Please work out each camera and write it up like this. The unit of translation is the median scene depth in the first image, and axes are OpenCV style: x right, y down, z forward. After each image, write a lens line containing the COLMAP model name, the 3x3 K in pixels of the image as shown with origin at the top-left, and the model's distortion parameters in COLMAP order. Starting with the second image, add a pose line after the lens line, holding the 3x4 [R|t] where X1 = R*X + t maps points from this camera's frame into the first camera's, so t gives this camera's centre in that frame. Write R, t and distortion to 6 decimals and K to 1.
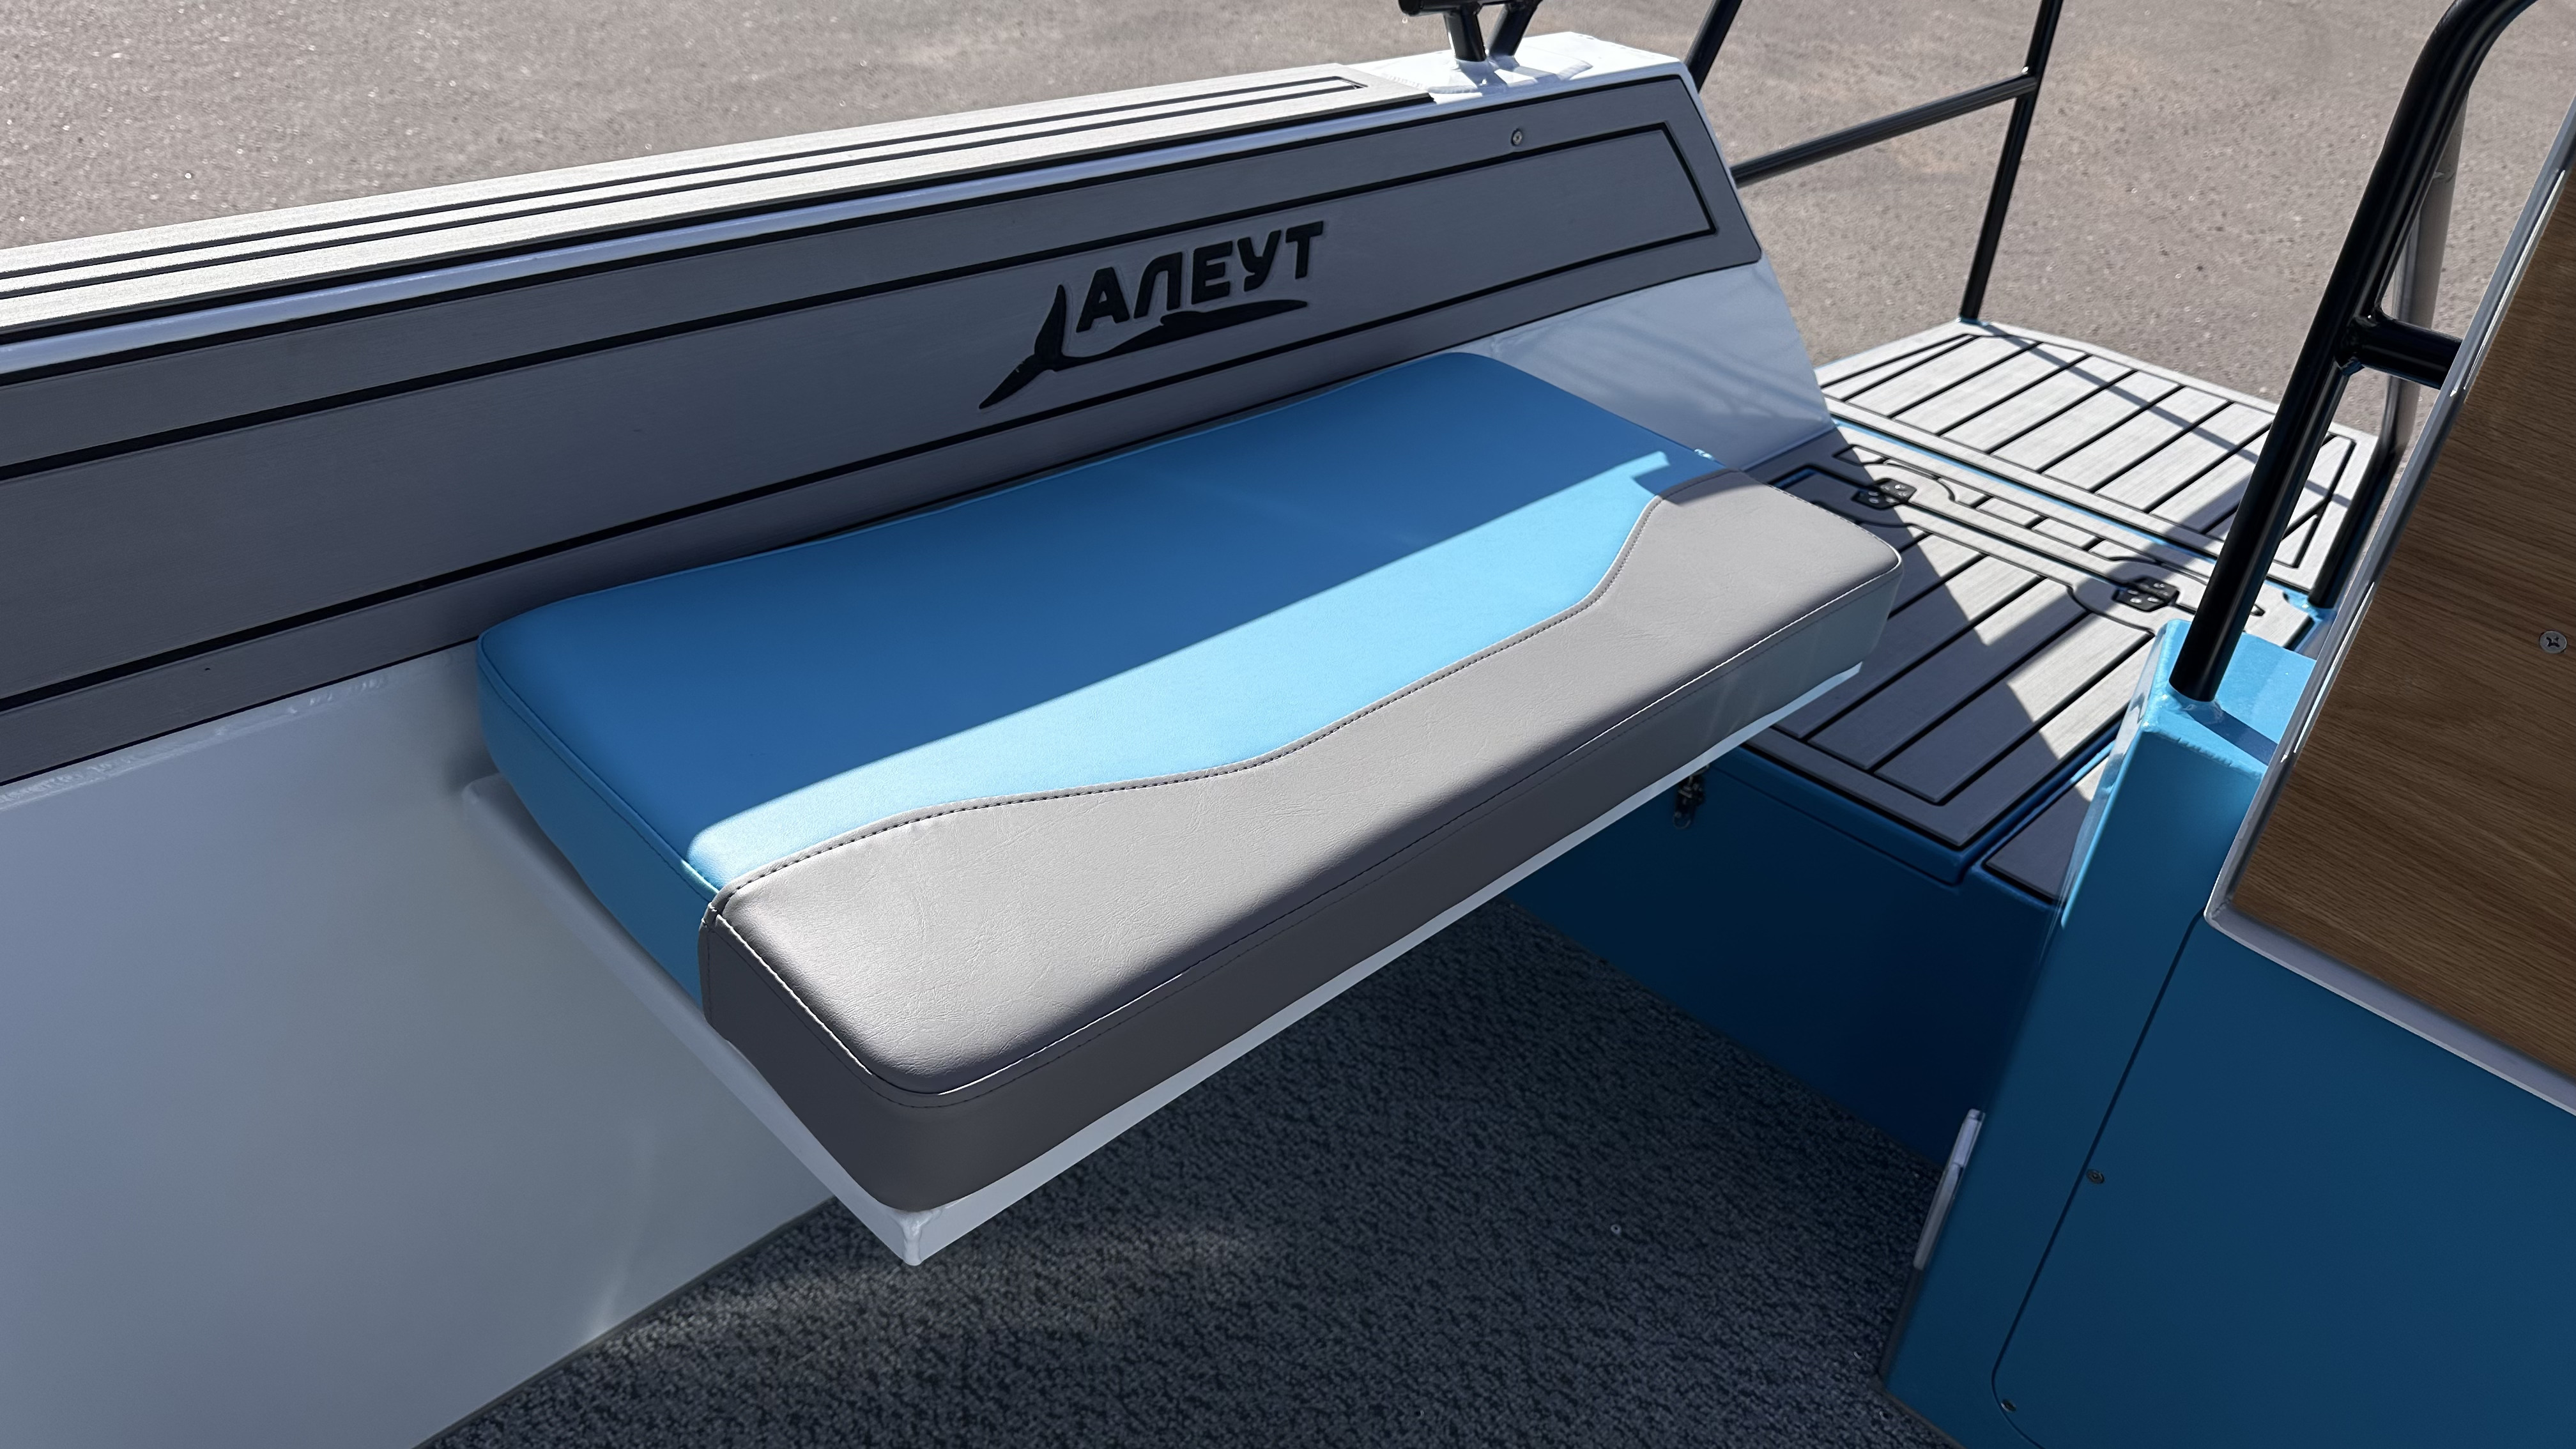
lens RADIAL K [[1830.6, 0, 1283.2], [0, 1830.6, 702.8], [0, 0, 1]] dist [0.055799, -0.071002]
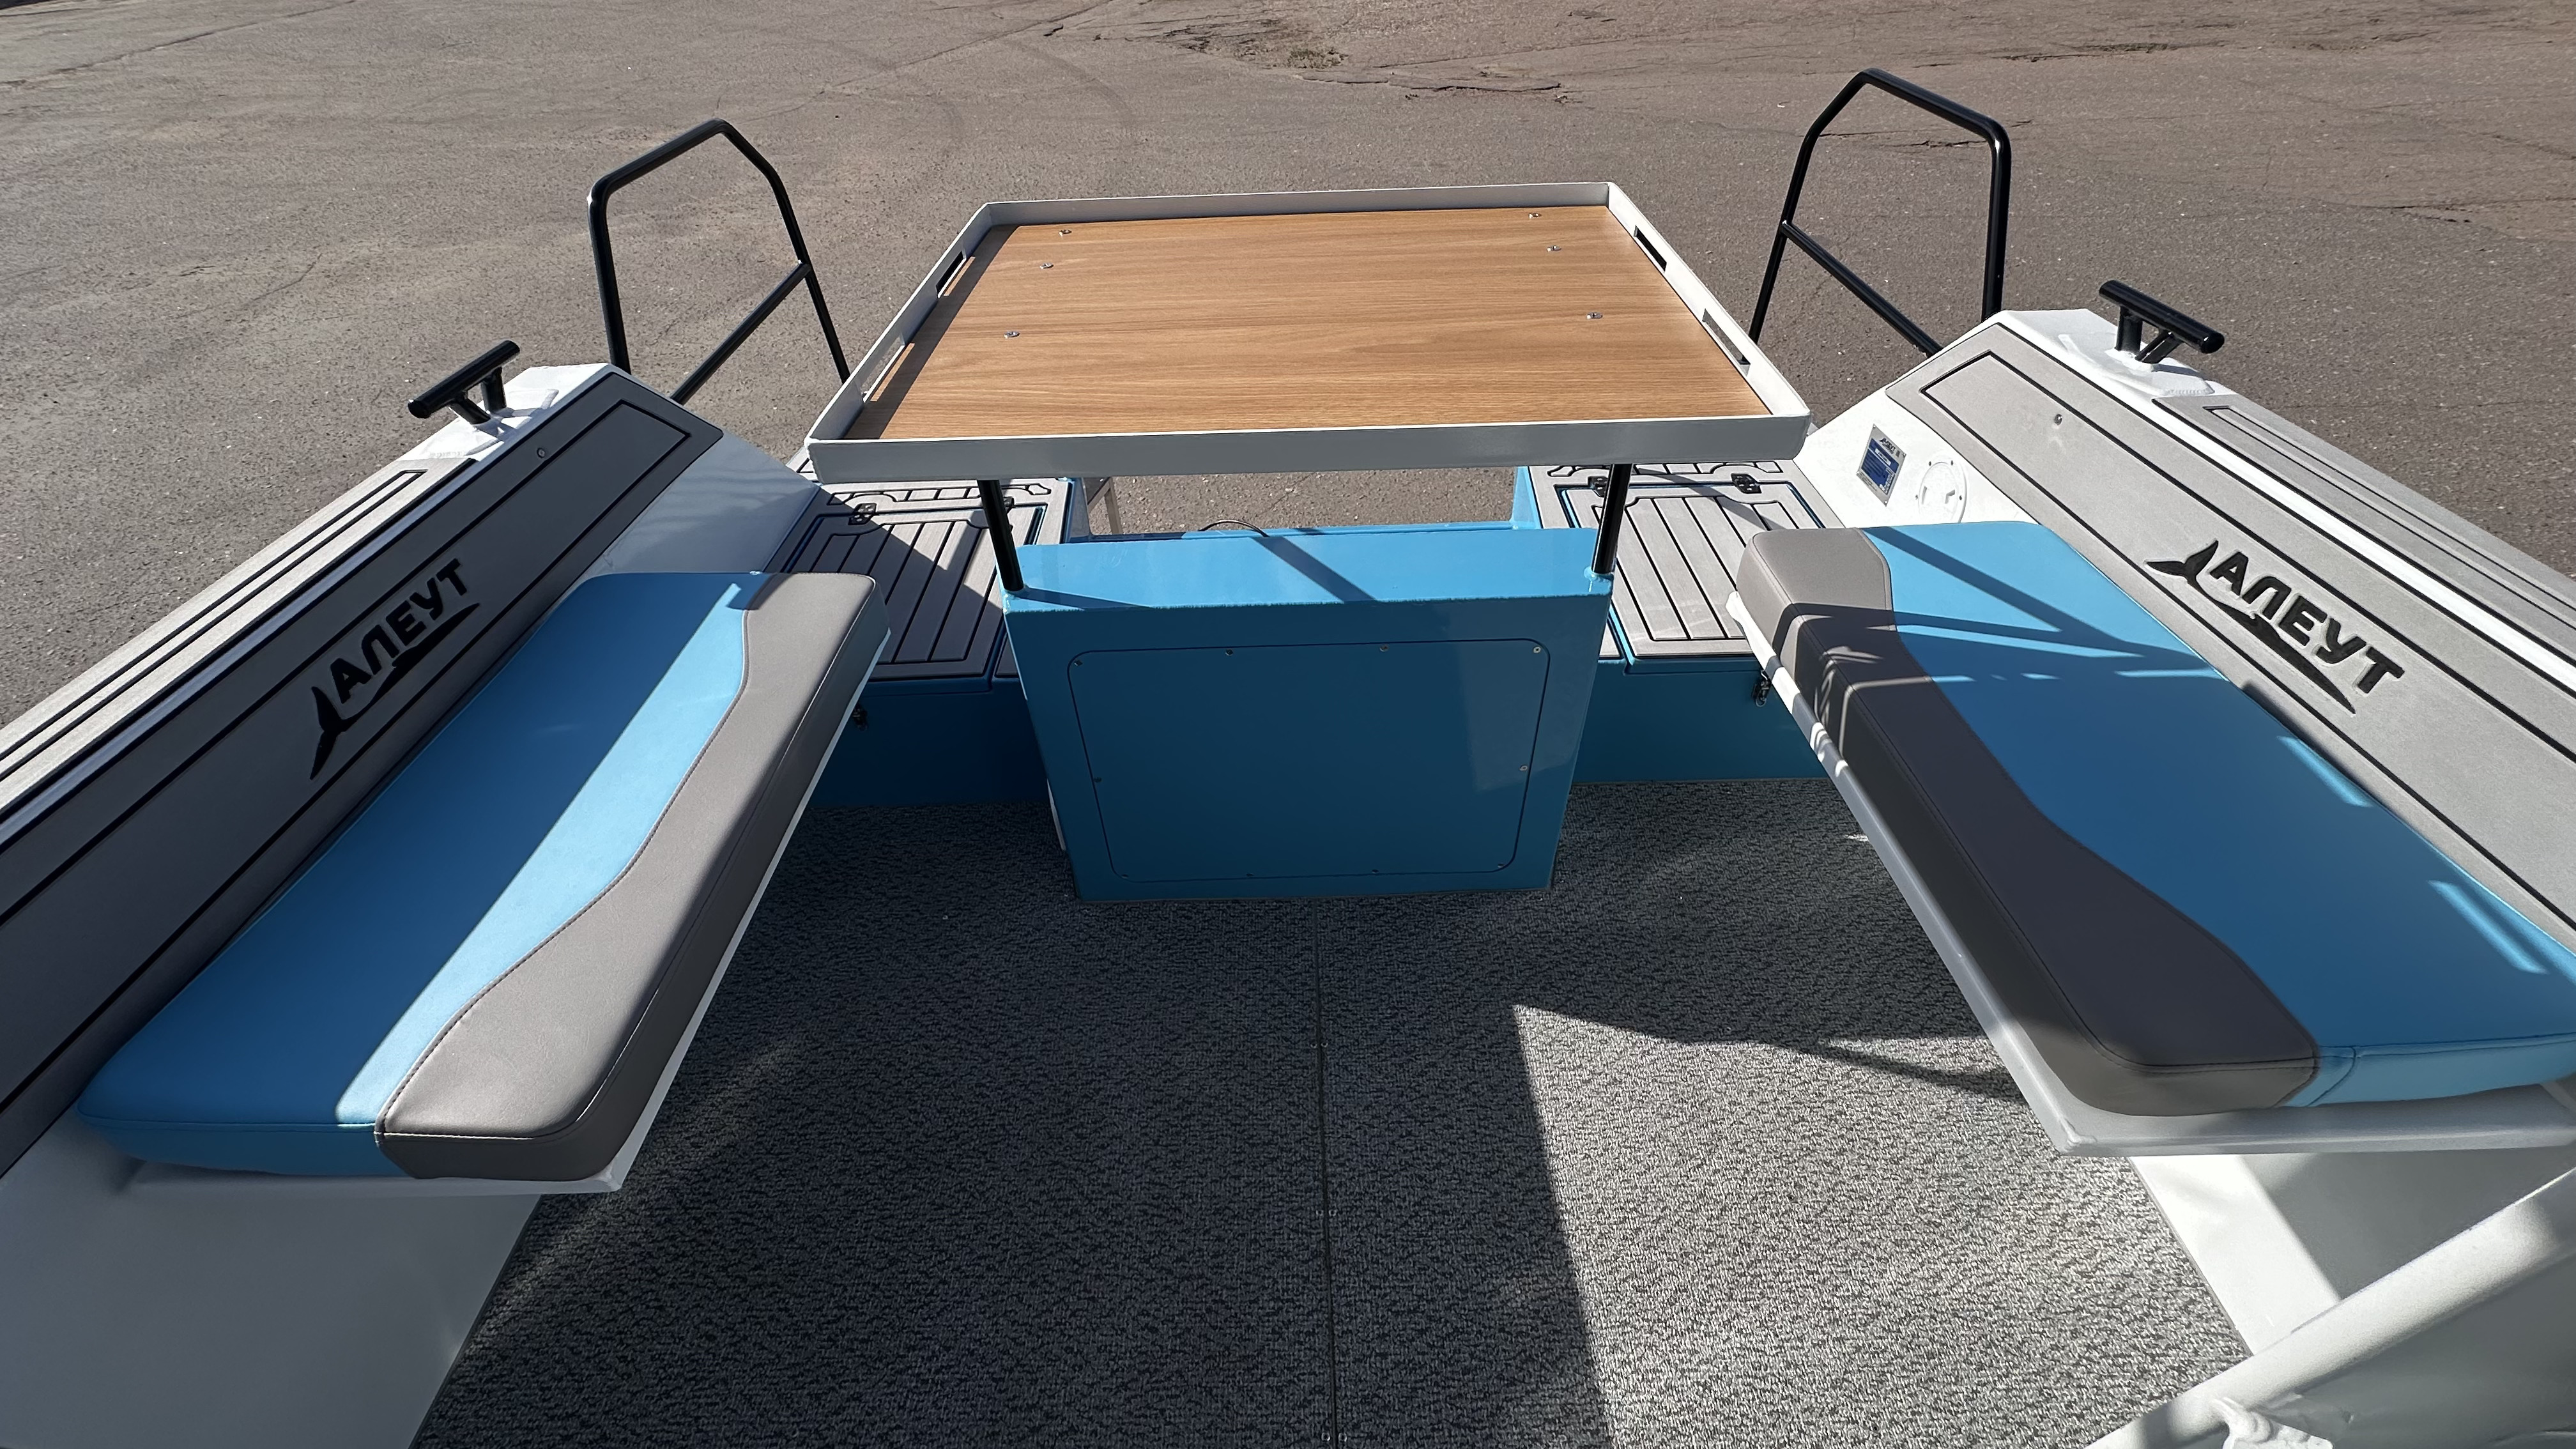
lens RADIAL K [[1029.1, 0, 1284.3], [0, 1029.1, 725.4], [0, 0, 1]] dist [-0.002360, 0.000350]
pose [[0.702877, -0.544610, 0.457563, 0.040075], [0.456982, 0.838689, 0.296257, -0.066110], [-0.545098, 0.000866, 0.838372, -0.184575]]
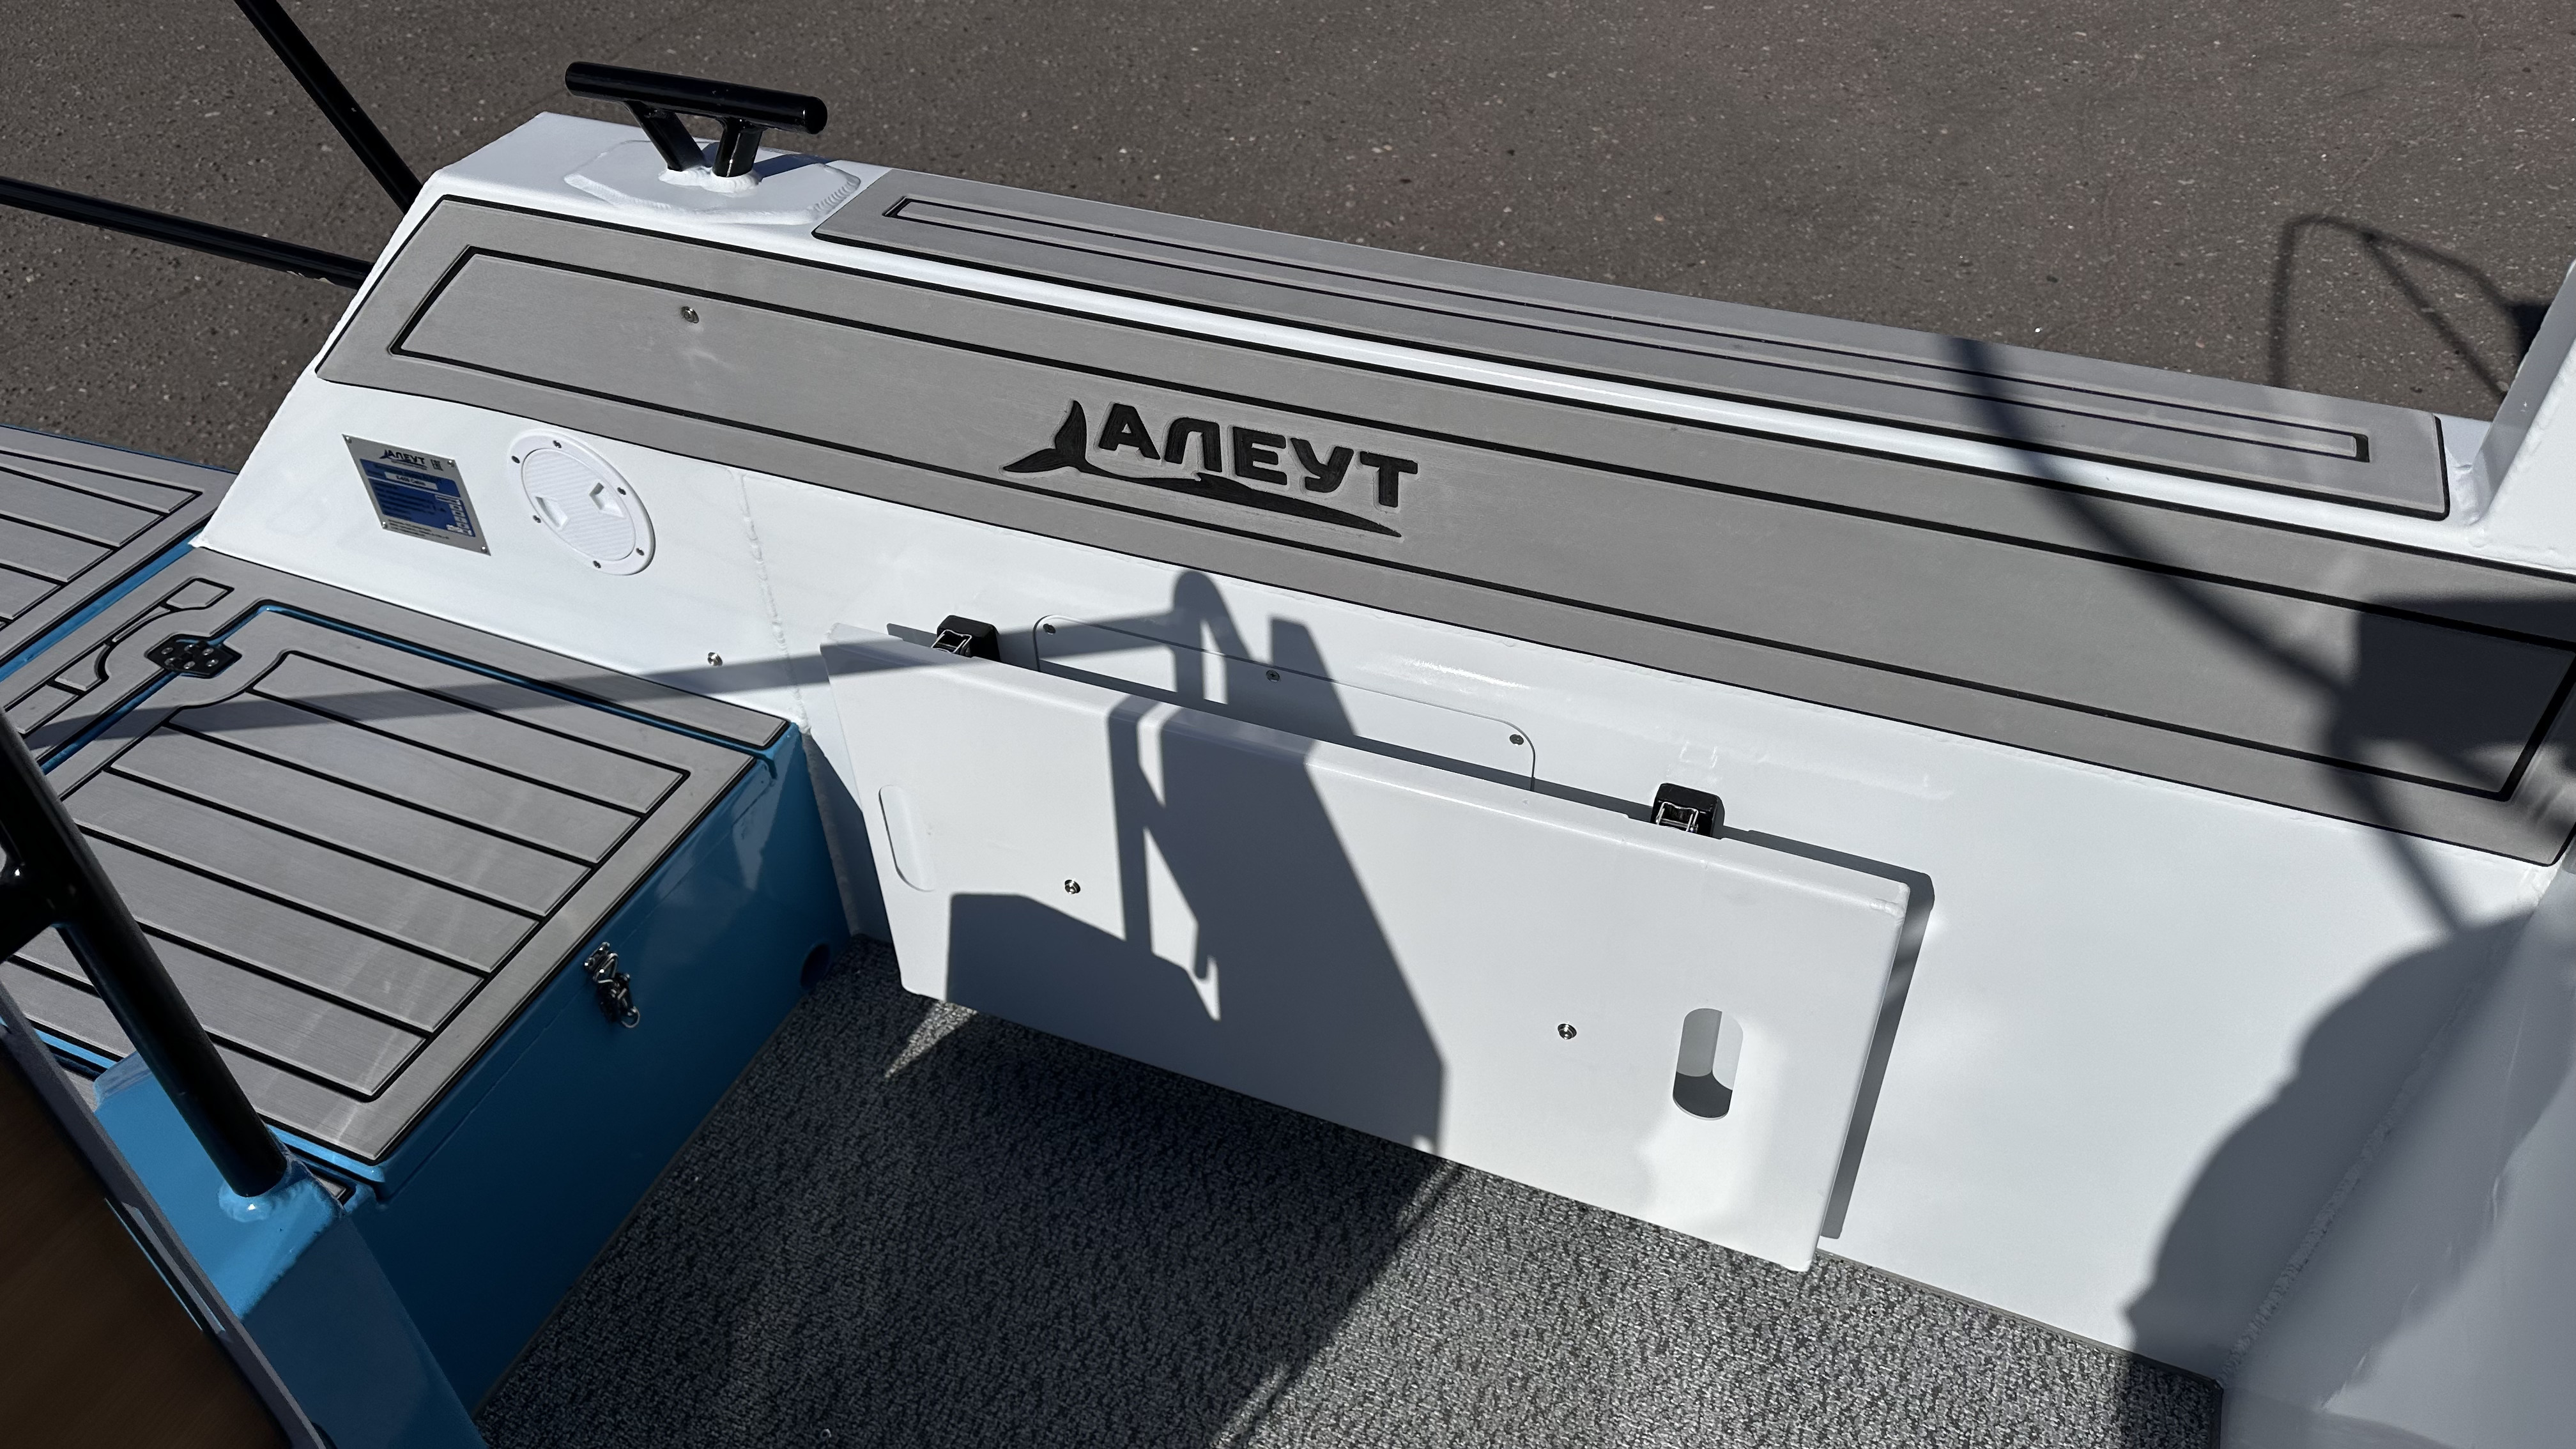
lens RADIAL K [[1830.6, 0, 1296.4], [0, 1830.6, 733.6], [0, 0, 1]] dist [0.055799, -0.071002]
pose [[-0.376029, -0.675245, 0.634545, 0.316165], [0.482927, 0.441630, 0.756138, -0.156376], [-0.790812, 0.590768, 0.160028, -0.030276]]
